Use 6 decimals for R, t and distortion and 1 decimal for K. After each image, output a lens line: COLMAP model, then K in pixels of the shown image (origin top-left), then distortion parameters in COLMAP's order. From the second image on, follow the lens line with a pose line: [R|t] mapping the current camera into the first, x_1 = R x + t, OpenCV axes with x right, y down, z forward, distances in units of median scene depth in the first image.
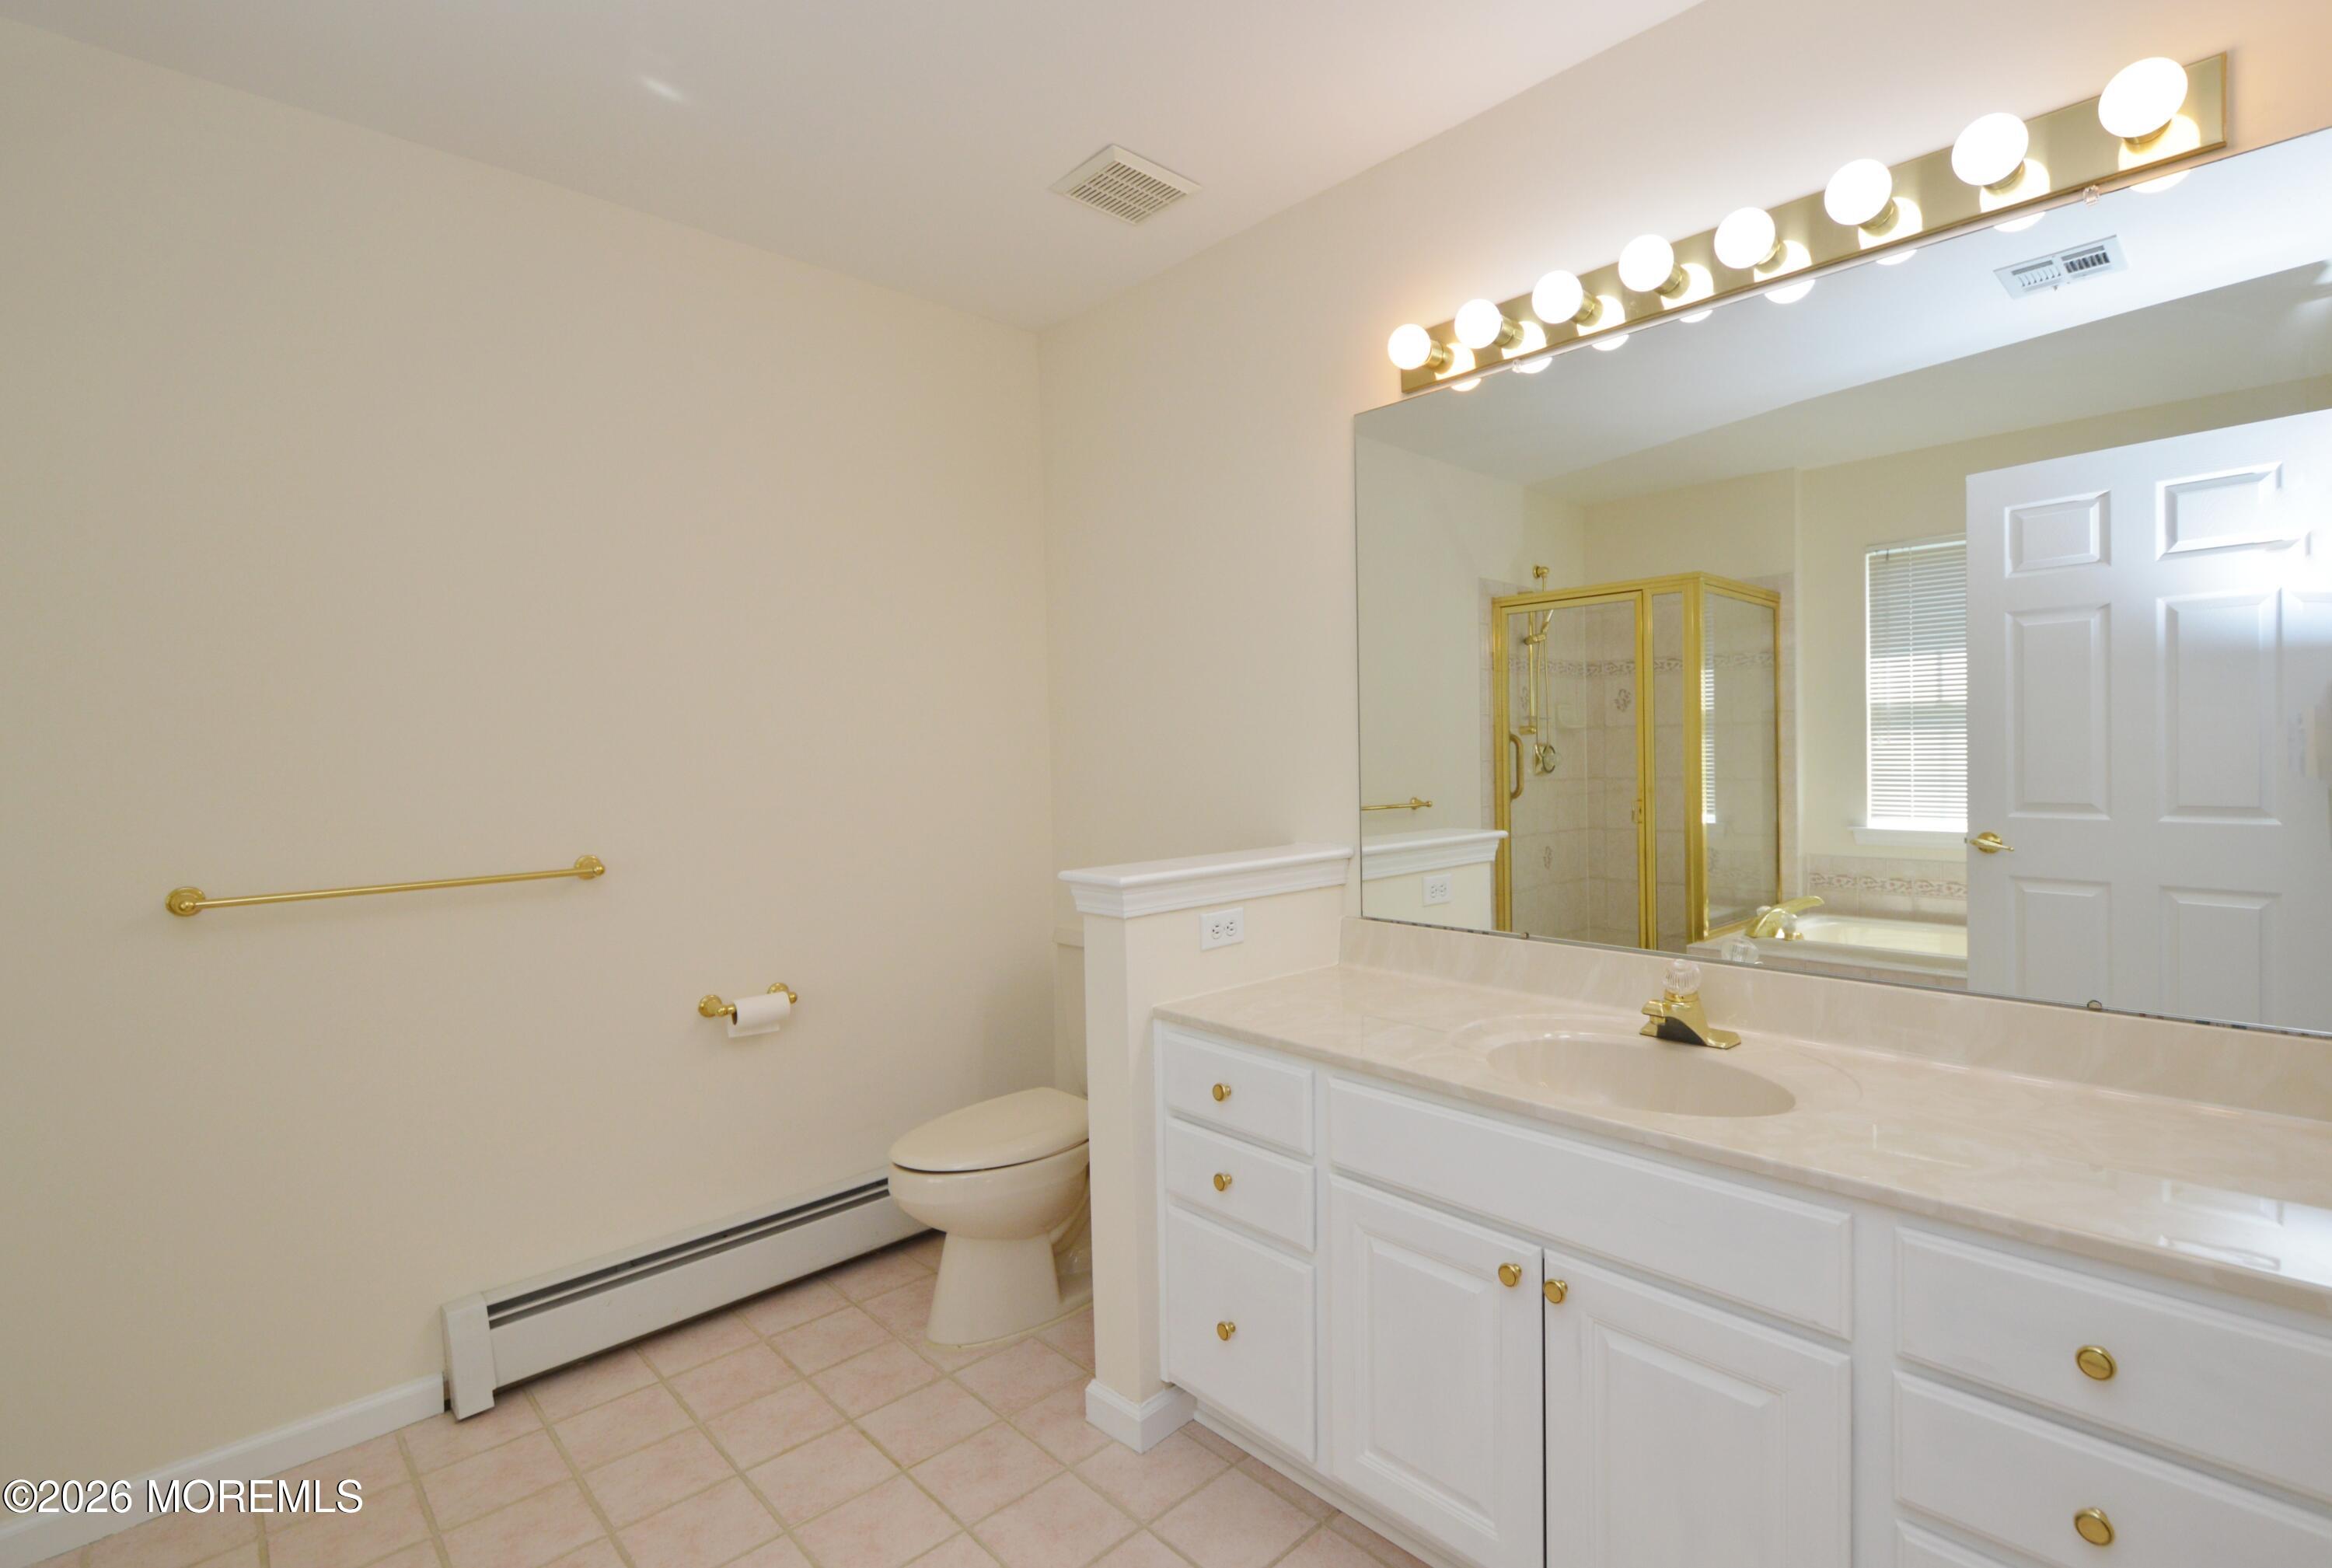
lens RADIAL K [[1029.0, 0, 1168.7], [0, 1029.0, 787.8], [0, 0, 1]] dist [-0.001995, -0.001824]
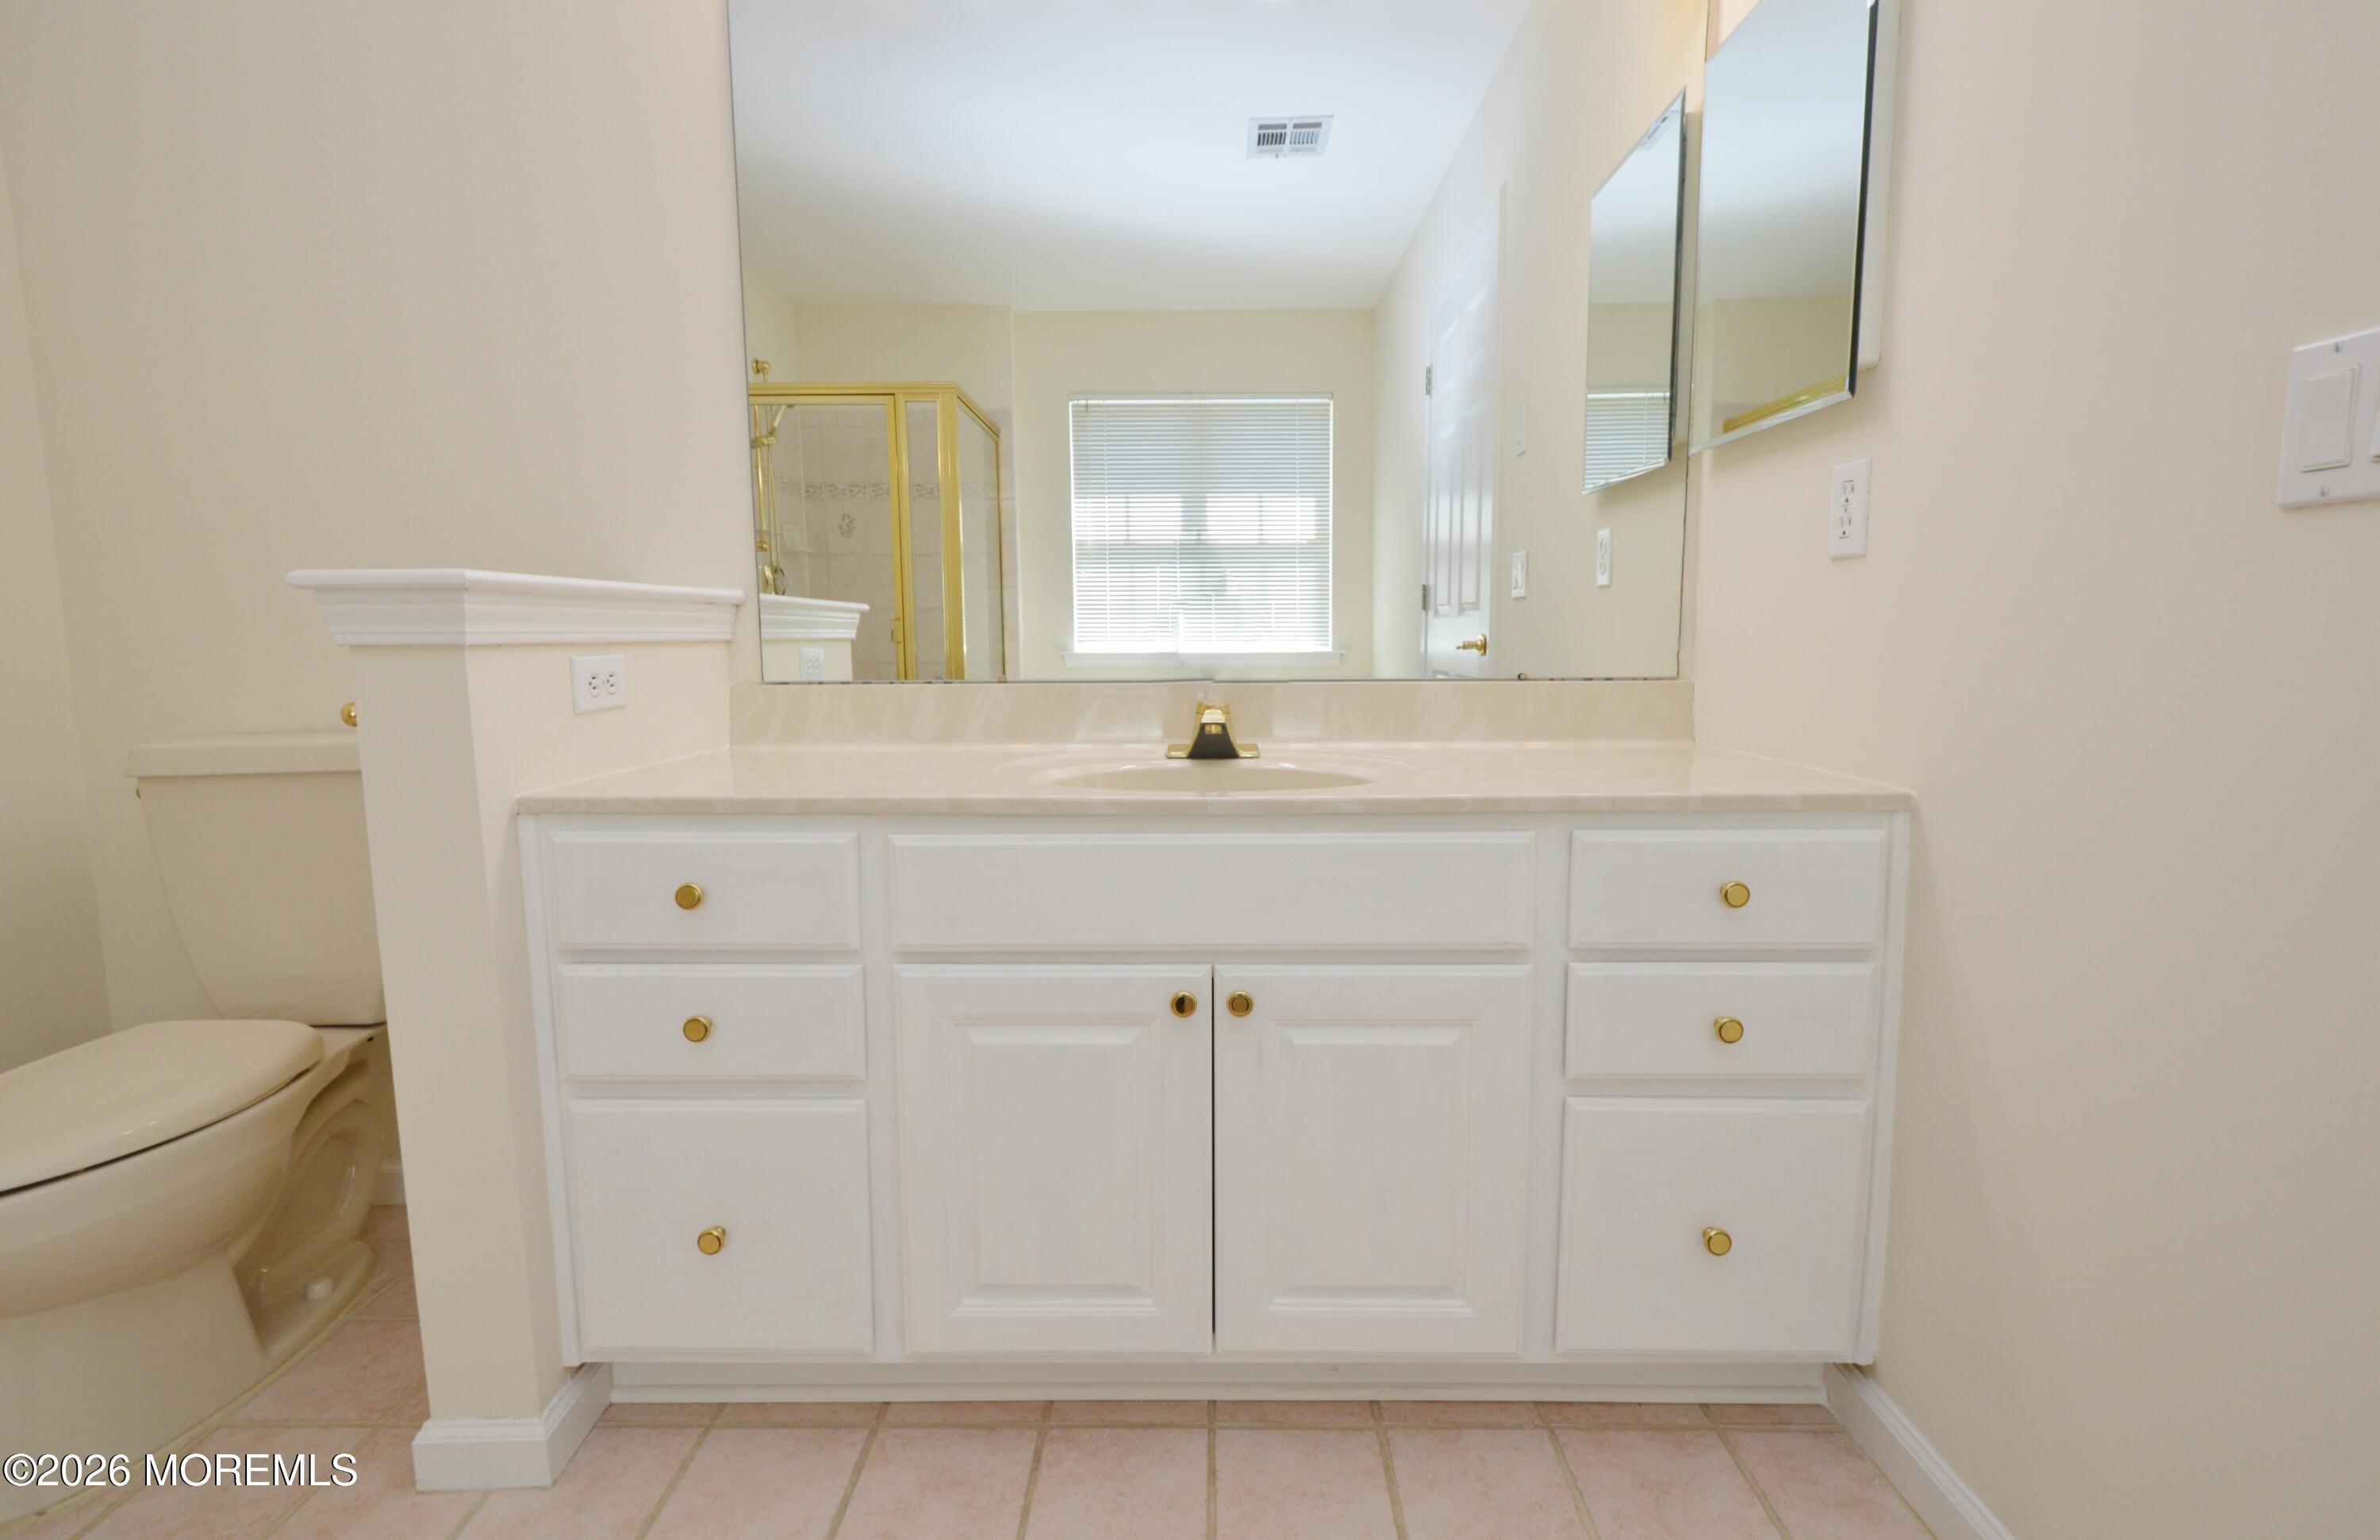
lens RADIAL K [[1072.5, 0, 1190.4], [0, 1072.5, 756.9], [0, 0, 1]] dist [-0.005584, -0.003404]
pose [[0.695756, -0.063813, 0.715438, -0.188179], [-0.000037, 0.996043, 0.088878, 0.131028], [-0.718279, -0.061863, 0.693000, 0.270567]]
